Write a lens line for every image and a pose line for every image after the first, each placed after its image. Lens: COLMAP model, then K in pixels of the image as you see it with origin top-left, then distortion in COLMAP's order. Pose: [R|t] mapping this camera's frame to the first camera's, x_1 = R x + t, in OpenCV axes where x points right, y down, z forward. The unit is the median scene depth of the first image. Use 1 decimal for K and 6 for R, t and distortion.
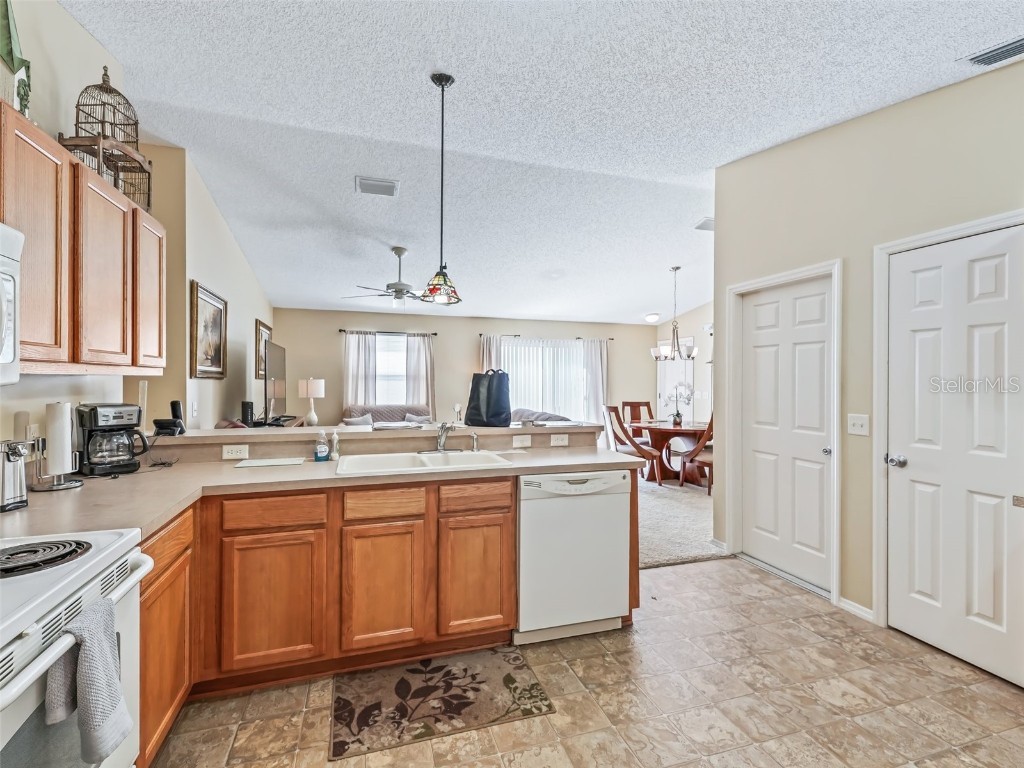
lens RADIAL K [[473.9, 0, 507.3], [0, 473.9, 379.4], [0, 0, 1]] dist [0.002208, 0.000856]
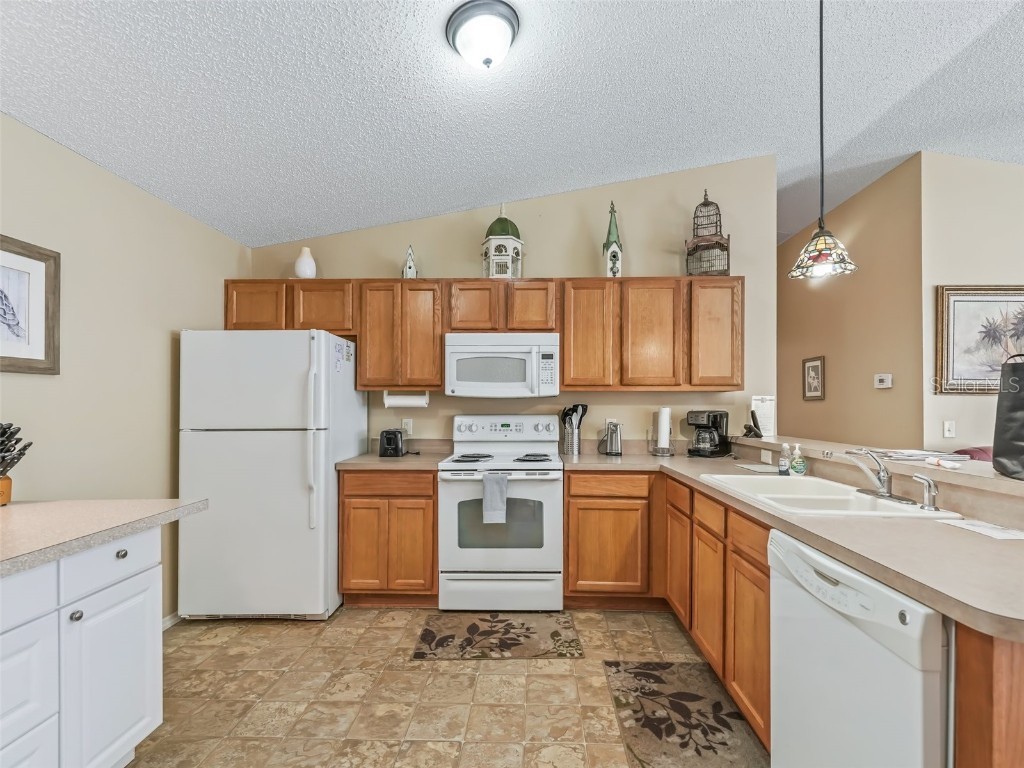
lens RADIAL K [[477.1, 0, 517.7], [0, 477.1, 405.1], [0, 0, 1]] dist [0.001157, -0.000009]
pose [[-0.327509, -0.006000, -0.944829, 0.744707], [-0.004167, 0.999979, -0.004906, 0.041328], [0.944839, 0.002330, -0.327527, 0.876374]]
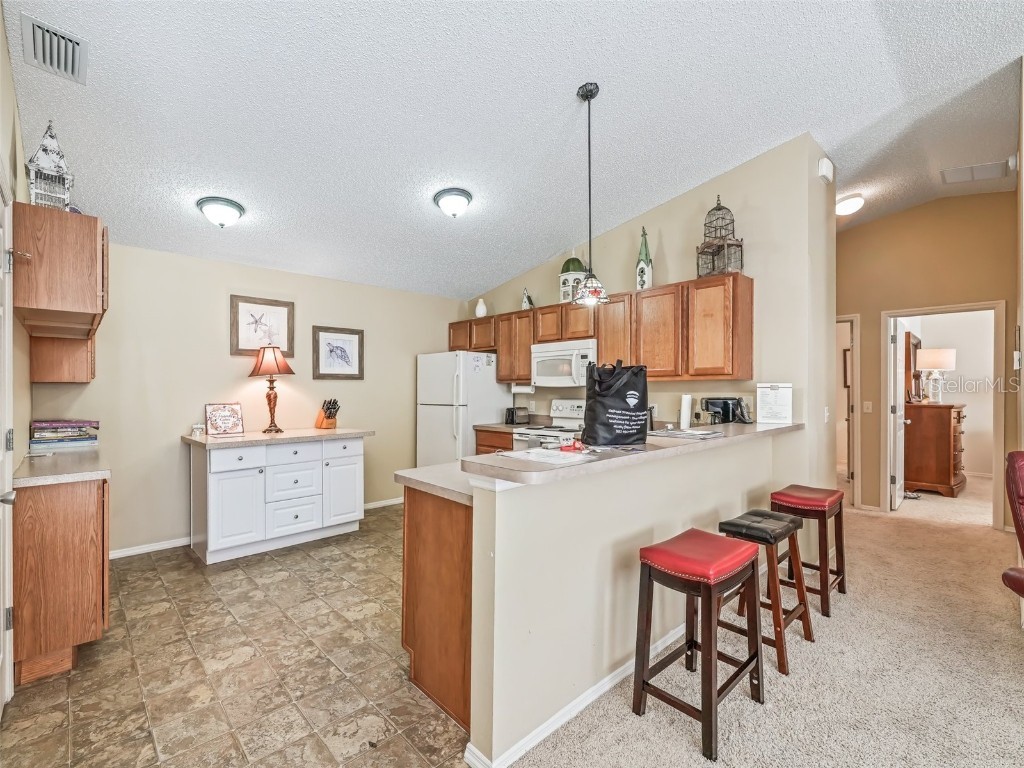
lens RADIAL K [[466.9, 0, 500.5], [0, 466.9, 395.4], [0, 0, 1]] dist [0.000014, 0.000032]
pose [[-0.906863, 0.000183, -0.421425, 0.516262], [-0.004998, 0.999925, 0.011189, 0.028339], [0.421395, 0.012253, -0.906794, 1.967907]]
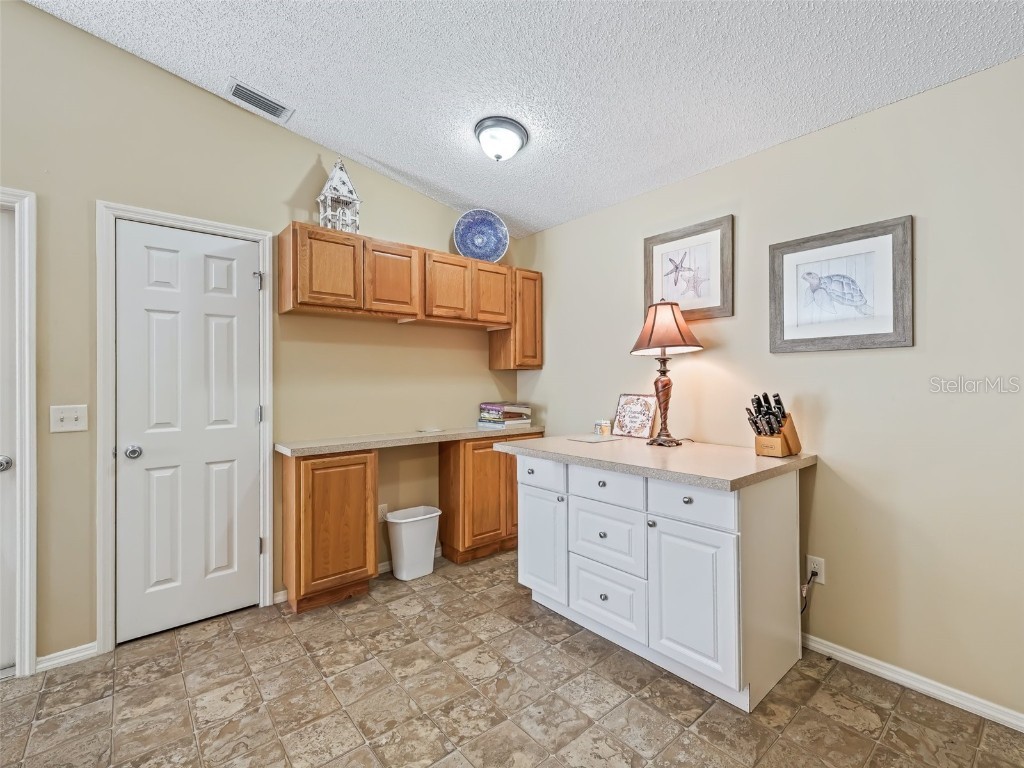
lens RADIAL K [[464.6, 0, 522.8], [0, 464.6, 376.8], [0, 0, 1]] dist [0.018593, -0.000704]
pose [[-0.380511, -0.001230, 0.924776, -0.310060], [0.003482, 0.999990, 0.002763, 0.032002], [-0.924770, 0.004272, -0.380502, 0.708790]]
